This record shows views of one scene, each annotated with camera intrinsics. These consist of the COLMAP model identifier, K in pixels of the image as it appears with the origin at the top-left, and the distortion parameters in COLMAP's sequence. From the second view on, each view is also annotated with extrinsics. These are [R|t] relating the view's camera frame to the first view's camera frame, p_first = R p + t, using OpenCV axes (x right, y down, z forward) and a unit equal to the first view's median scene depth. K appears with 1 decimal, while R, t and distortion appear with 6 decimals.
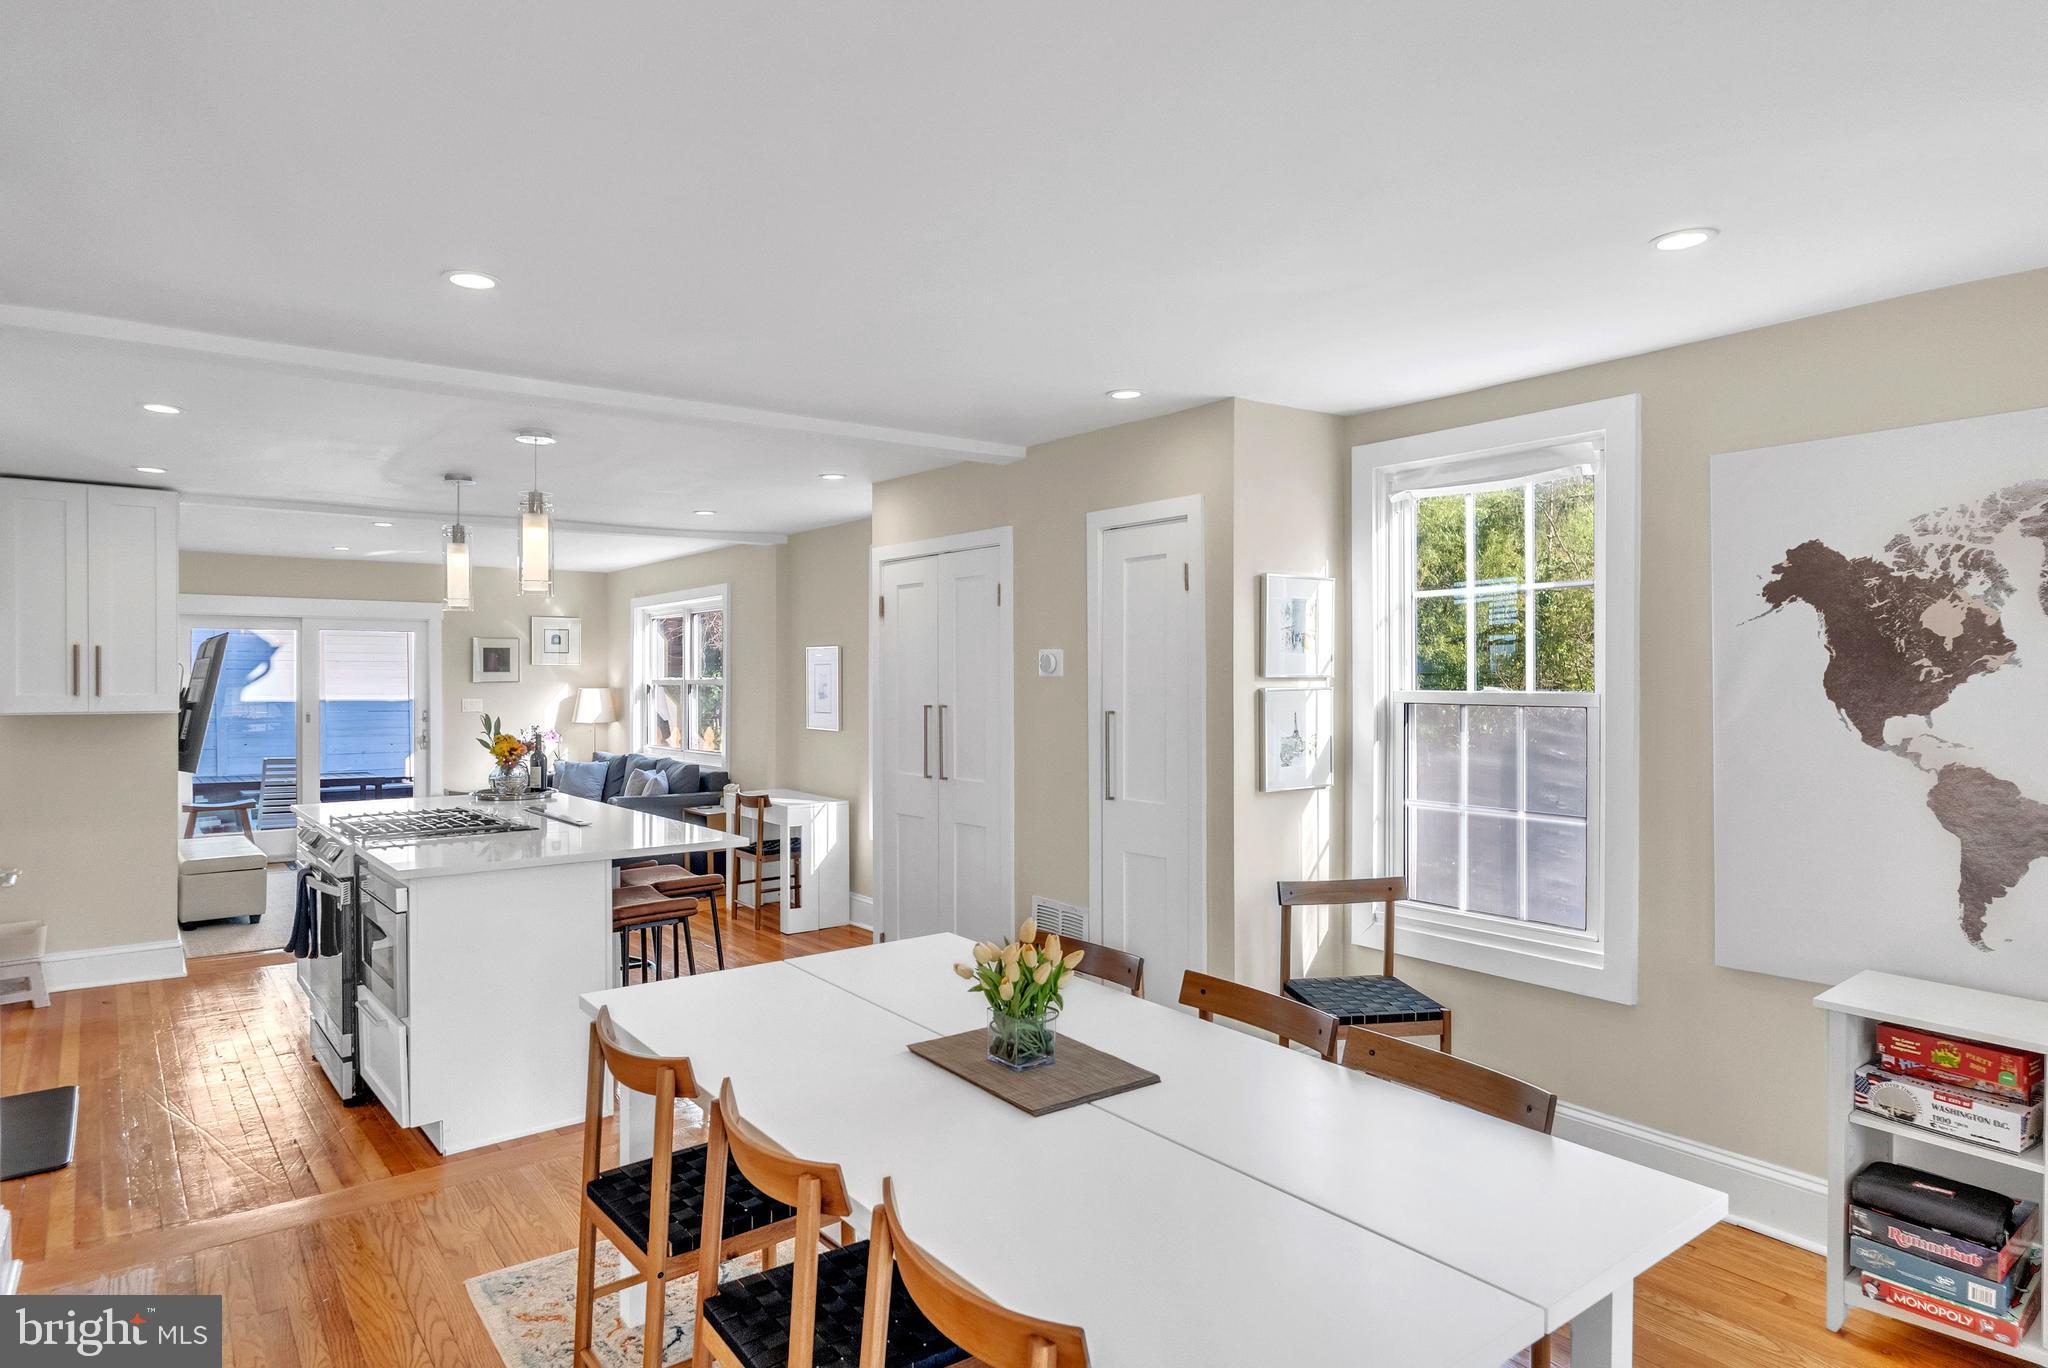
lens RADIAL K [[1171.4, 0, 1023.5], [0, 1171.4, 686.5], [0, 0, 1]] dist [-0.003341, -0.000311]
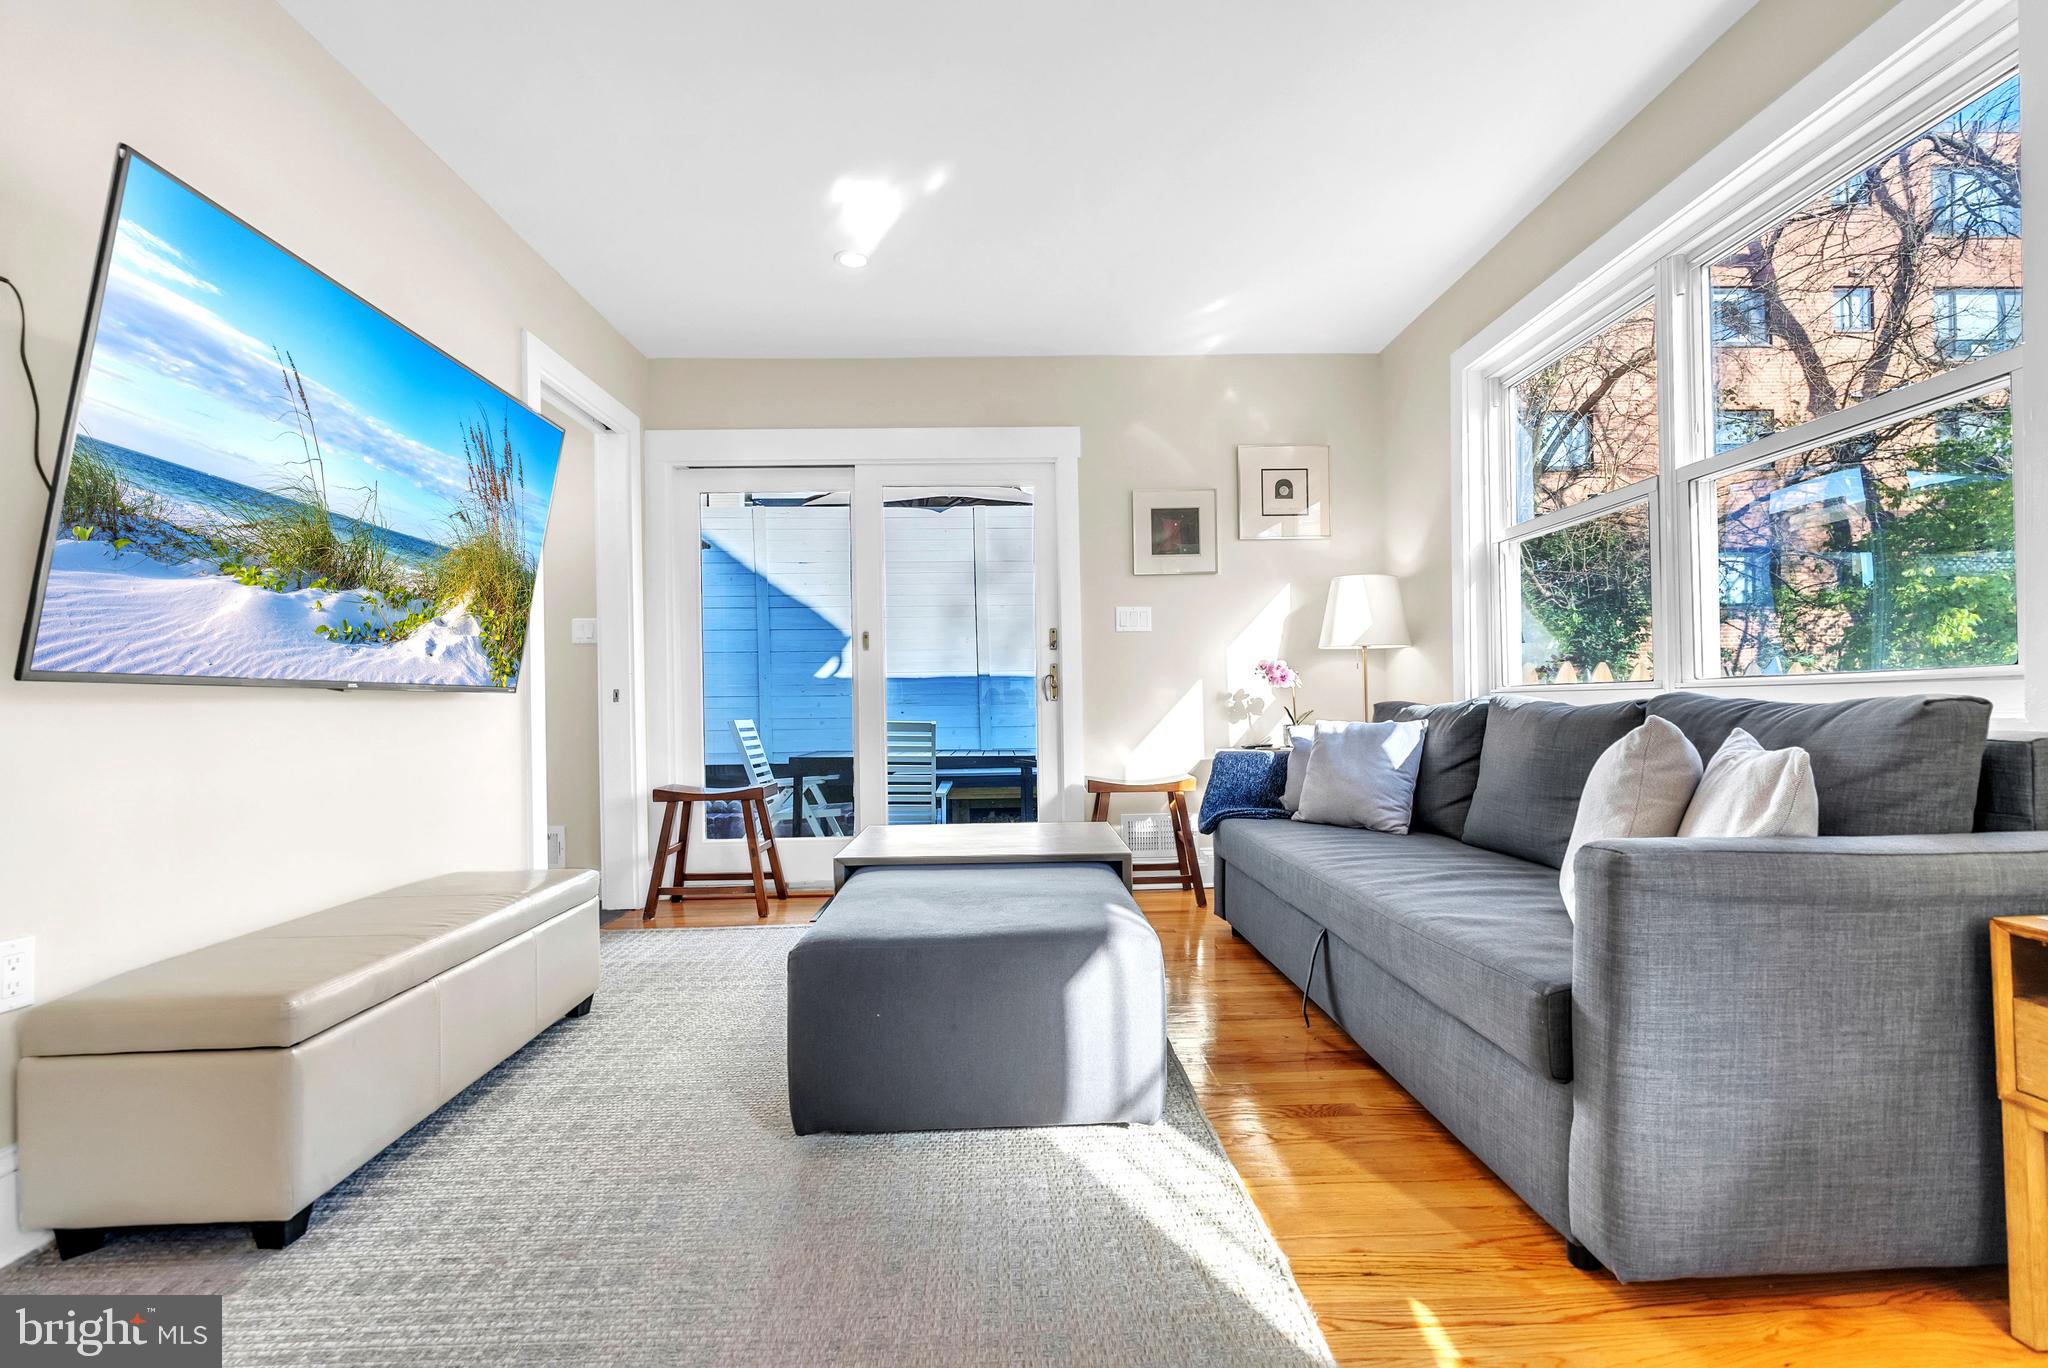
lens RADIAL K [[933.6, 0, 1021.1], [0, 933.6, 693.2], [0, 0, 1]] dist [0.003871, 0.000382]
pose [[0.818330, -0.021065, -0.574362, -0.268507], [0.017768, 0.999778, -0.011352, 0.053383], [0.574474, -0.000915, 0.818522, 0.619915]]
